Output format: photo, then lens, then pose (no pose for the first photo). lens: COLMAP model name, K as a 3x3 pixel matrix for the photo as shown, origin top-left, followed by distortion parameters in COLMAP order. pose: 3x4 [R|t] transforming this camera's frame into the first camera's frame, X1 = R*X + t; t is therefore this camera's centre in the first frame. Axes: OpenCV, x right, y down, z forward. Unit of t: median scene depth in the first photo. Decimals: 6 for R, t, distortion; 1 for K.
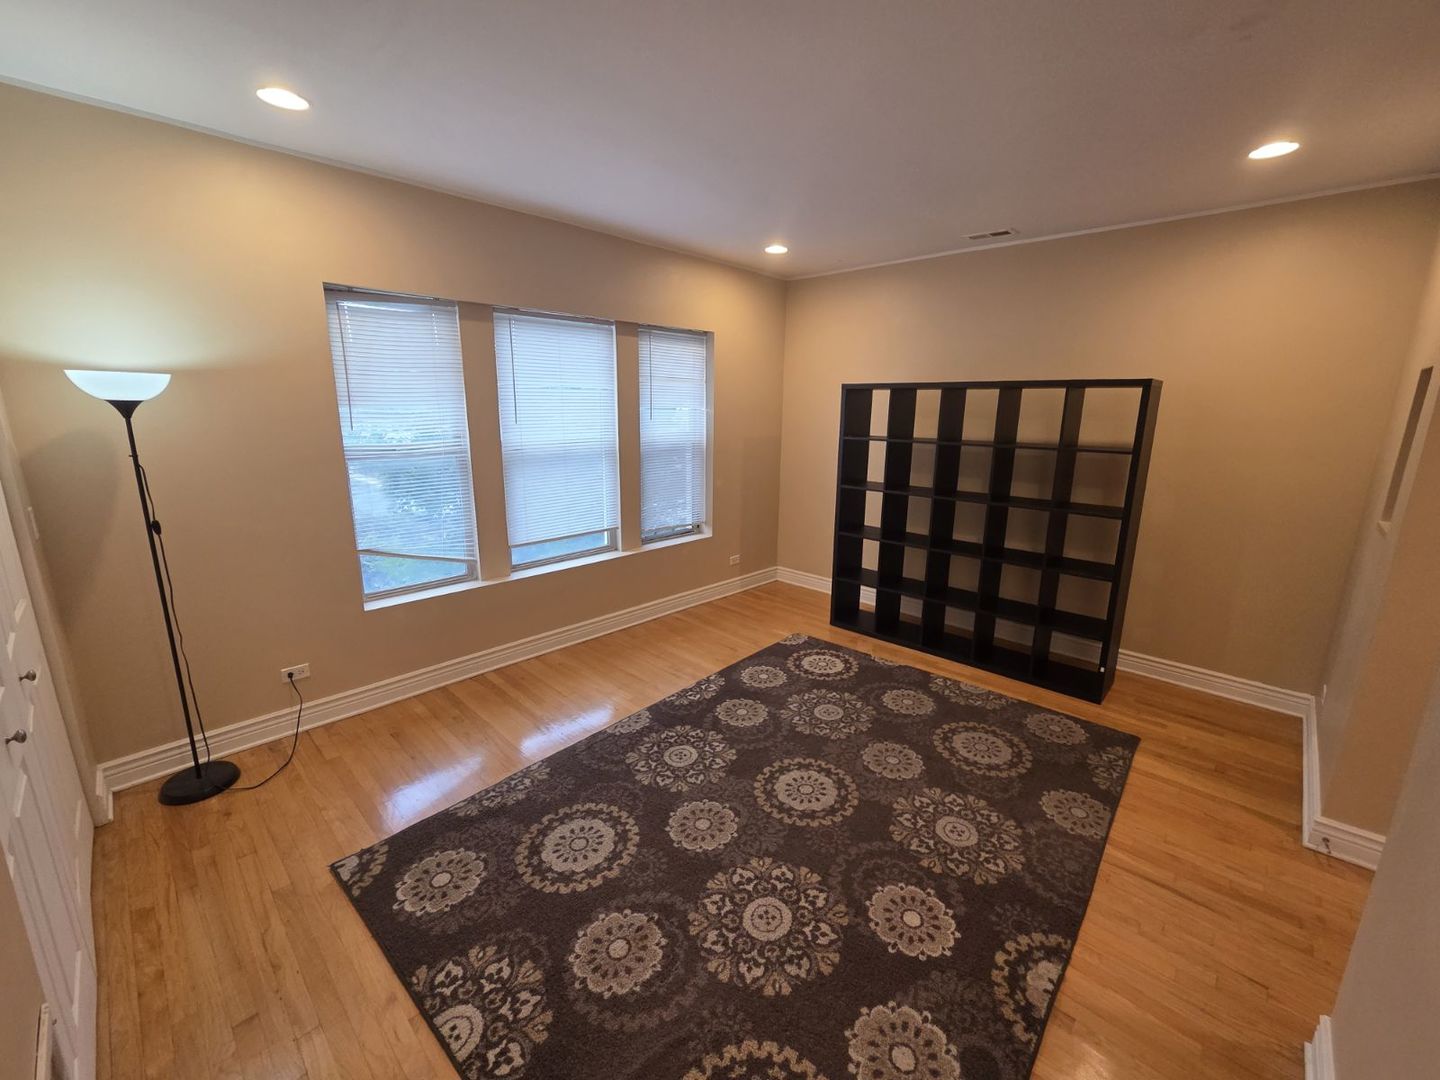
lens RADIAL K [[591.4, 0, 721.9], [0, 591.4, 535.1], [0, 0, 1]] dist [0.000600, 0.000133]
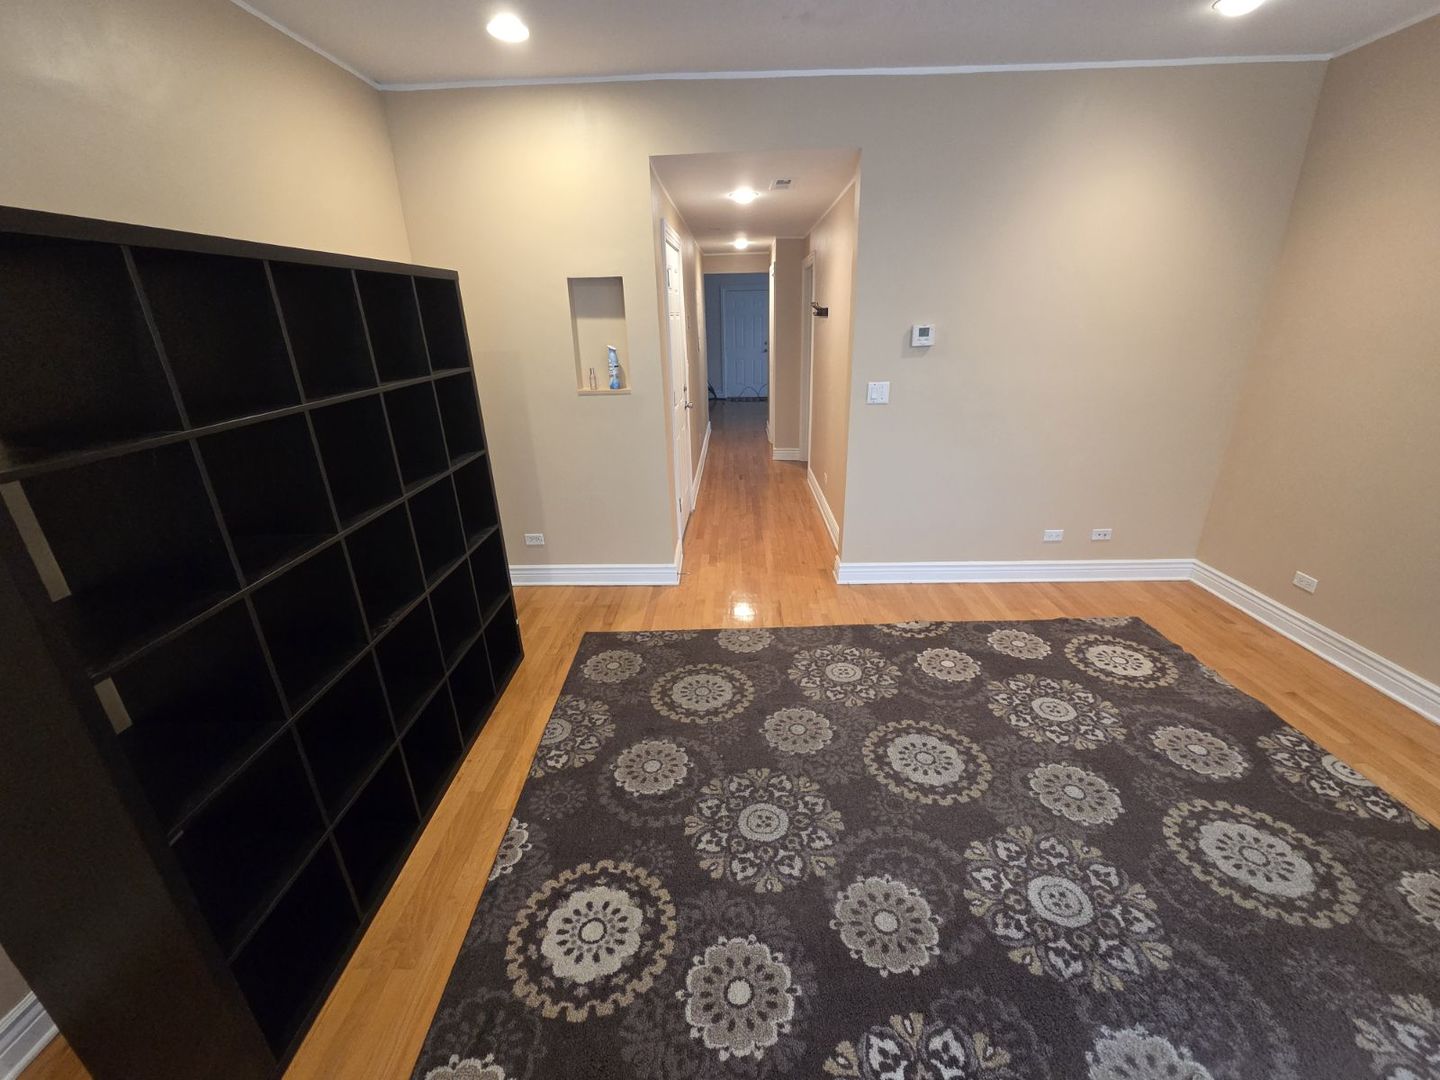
lens RADIAL K [[591.4, 0, 718.5], [0, 591.4, 539.8], [0, 0, 1]] dist [0.000600, 0.000133]
pose [[-0.673298, -0.258914, 0.692555, -0.165027], [0.180942, 0.850500, 0.493872, -0.313516], [-0.716889, 0.457836, -0.525792, 1.464009]]
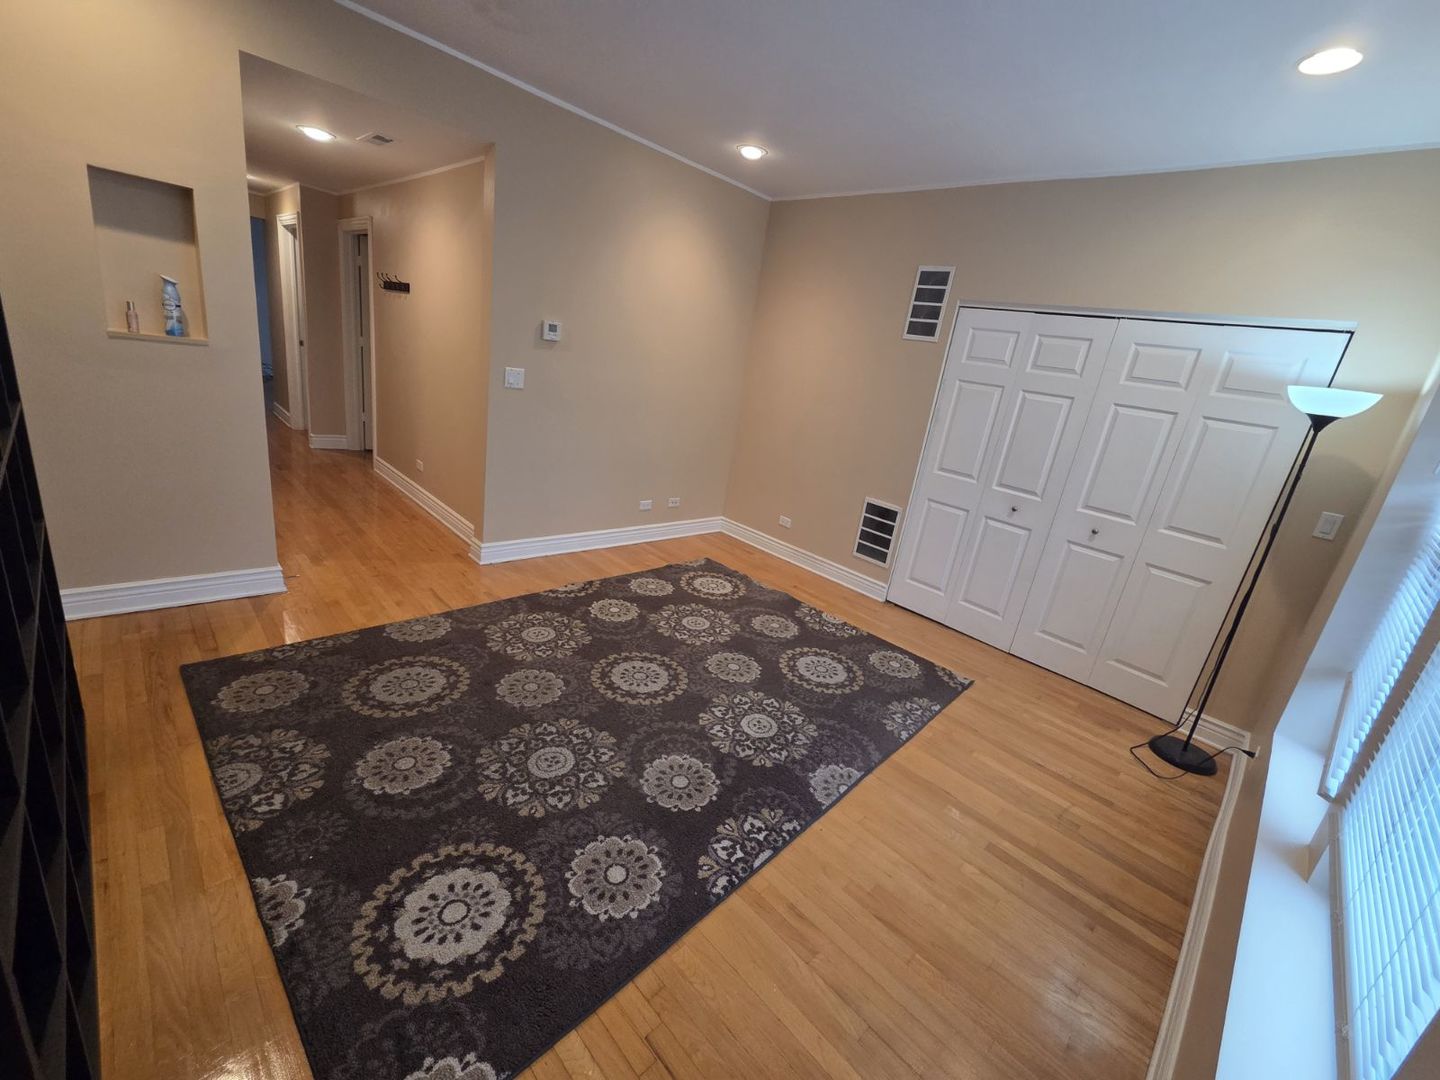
lens RADIAL K [[591.4, 0, 725.8], [0, 591.4, 537.6], [0, 0, 1]] dist [0.000600, 0.000133]
pose [[-0.986112, -0.164133, -0.025351, 0.054313], [-0.154658, 0.851909, 0.500332, -0.334414], [-0.060525, 0.497304, -0.865463, 1.723856]]
